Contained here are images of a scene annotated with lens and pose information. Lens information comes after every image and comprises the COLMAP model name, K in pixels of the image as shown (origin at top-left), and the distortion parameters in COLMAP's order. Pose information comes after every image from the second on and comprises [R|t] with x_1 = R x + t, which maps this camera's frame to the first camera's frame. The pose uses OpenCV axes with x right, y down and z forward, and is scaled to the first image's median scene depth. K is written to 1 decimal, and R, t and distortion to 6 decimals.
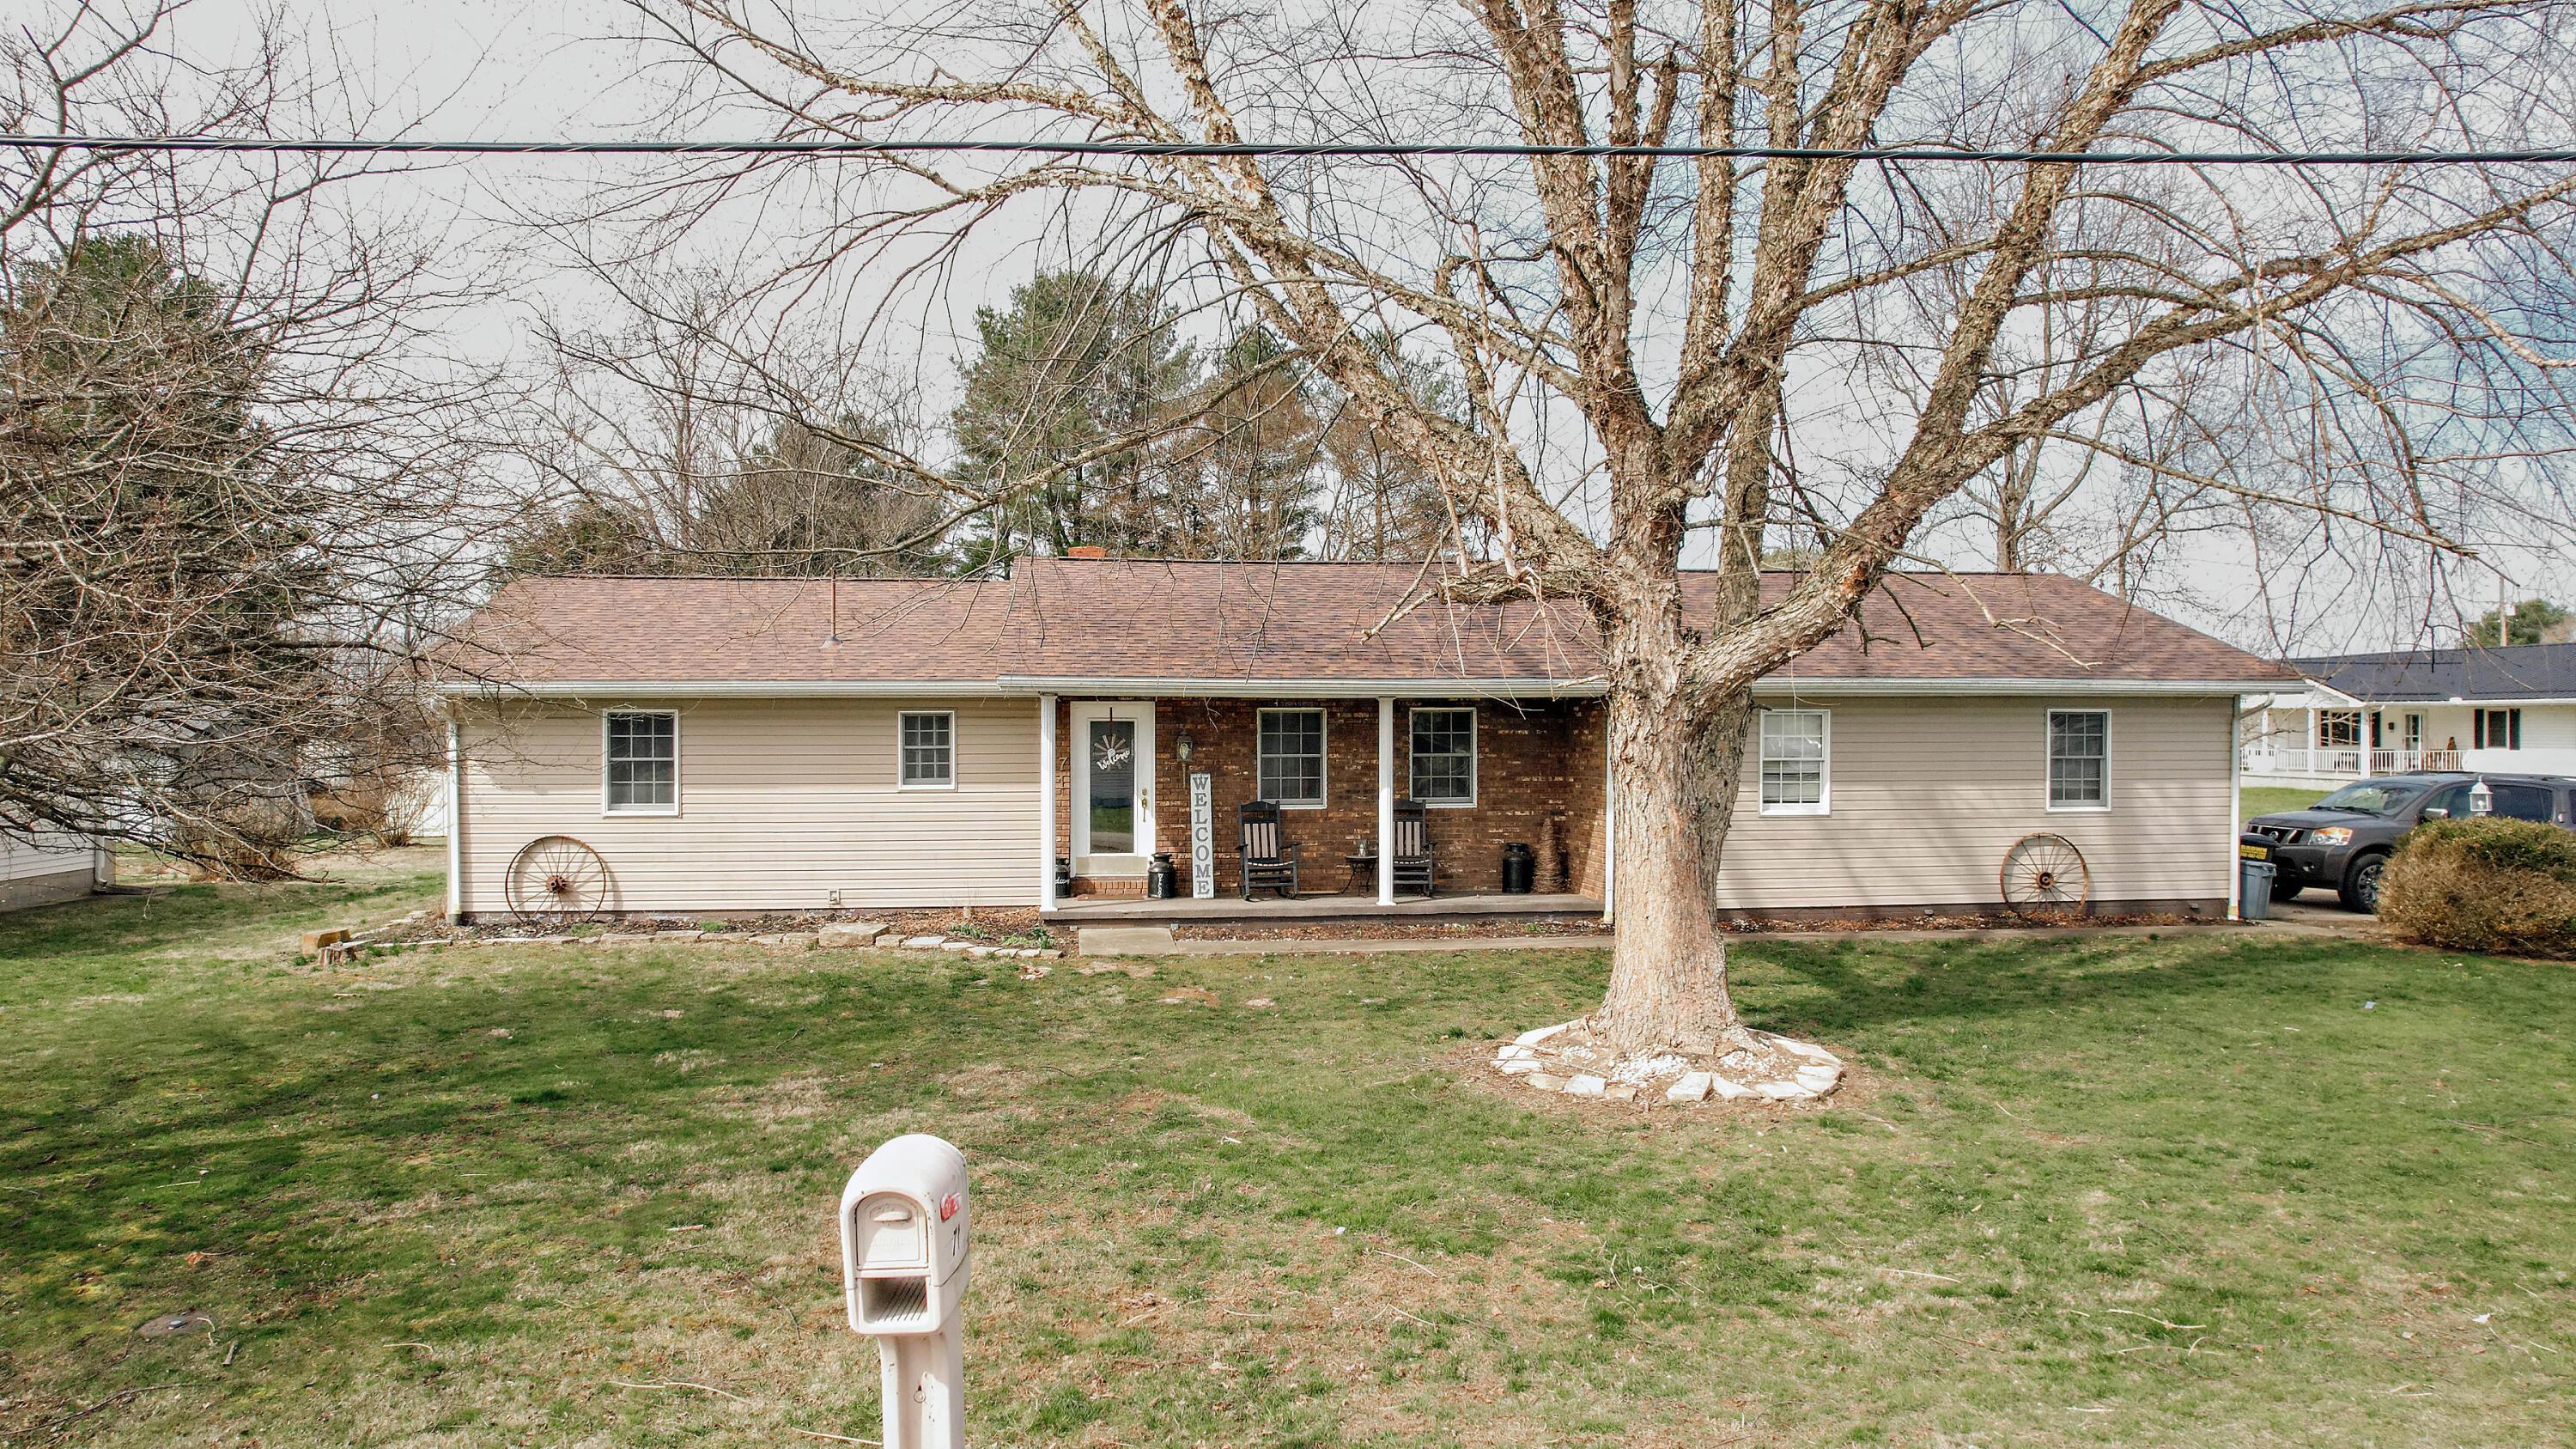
lens RADIAL K [[1638.5, 0, 1306.9], [0, 1638.5, 734.2], [0, 0, 1]] dist [-0.050154, 0.024541]
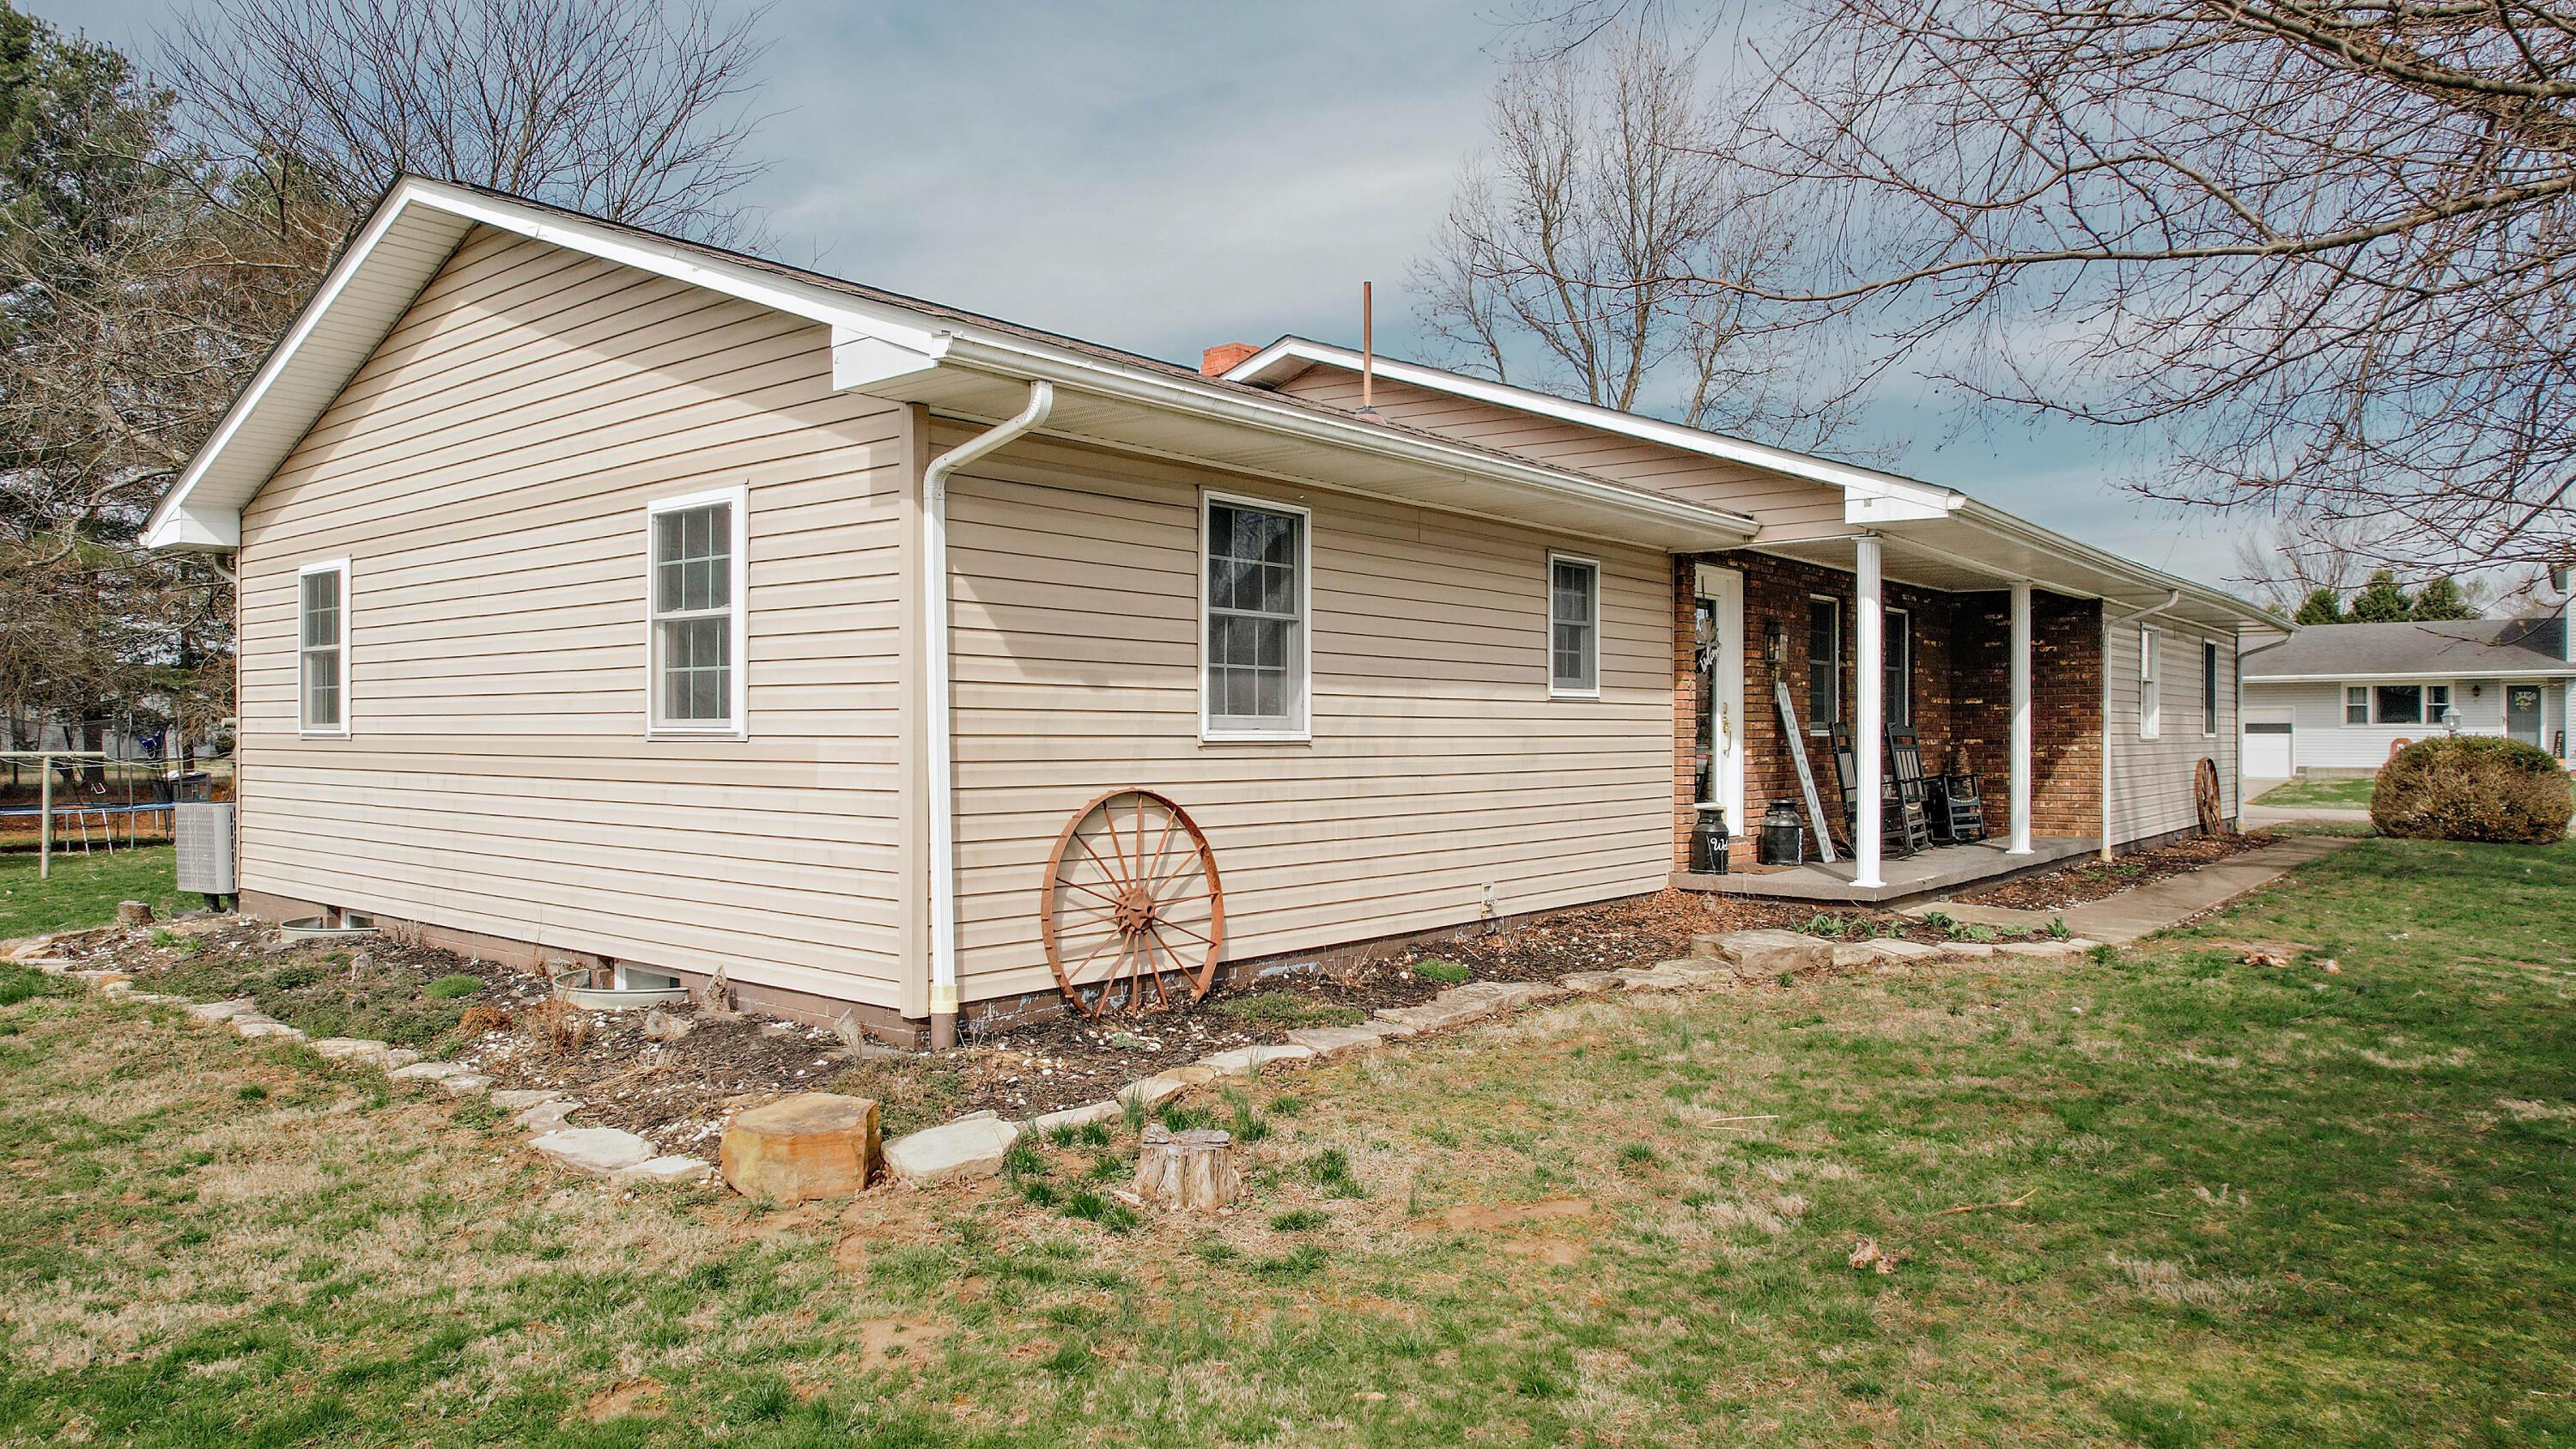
lens RADIAL K [[1638.5, 0, 1289.4], [0, 1638.5, 731.9], [0, 0, 1]] dist [-0.050154, 0.024541]
pose [[0.729760, 0.004977, 0.683685, -0.688870], [0.002738, 0.999944, -0.010202, 0.050818], [-0.683697, 0.009317, 0.729706, 0.653956]]
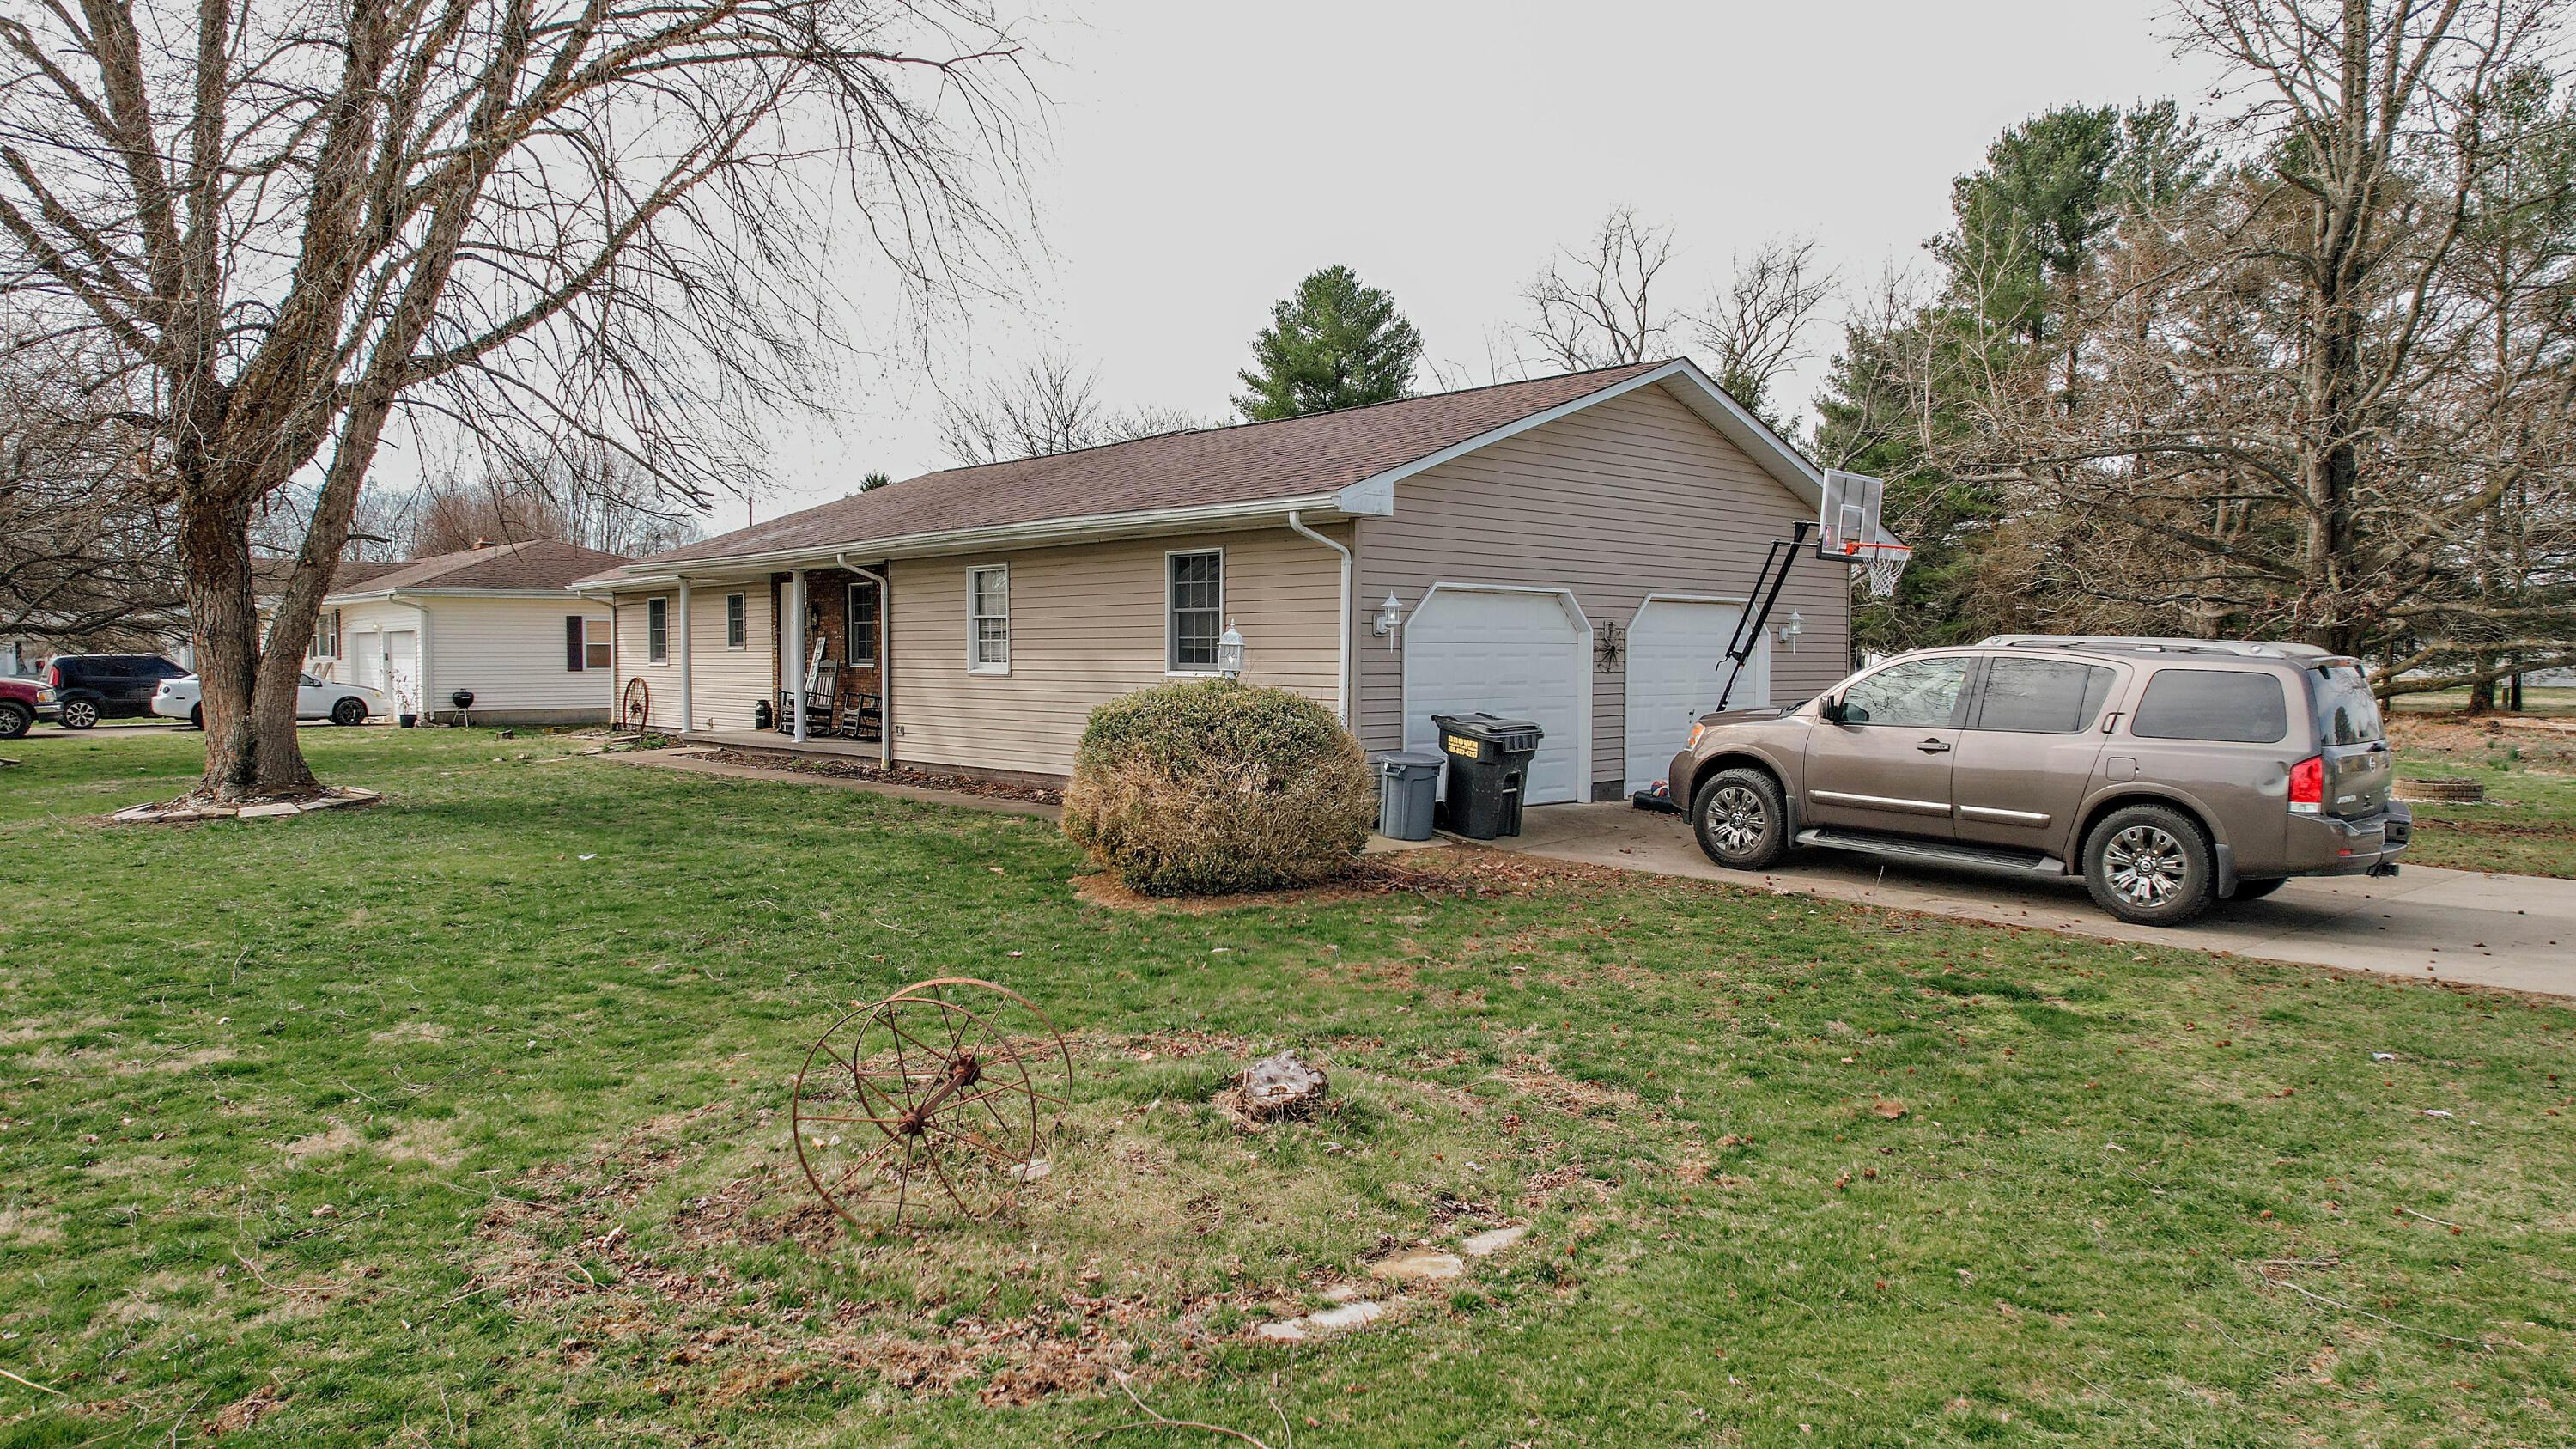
lens RADIAL K [[1638.5, 0, 1283.7], [0, 1638.5, 714.6], [0, 0, 1]] dist [-0.050154, 0.024541]
pose [[0.577720, 0.032775, -0.815577, 1.190114], [-0.005387, 0.999325, 0.036343, 0.036540], [0.816217, -0.016603, 0.577506, 0.571148]]
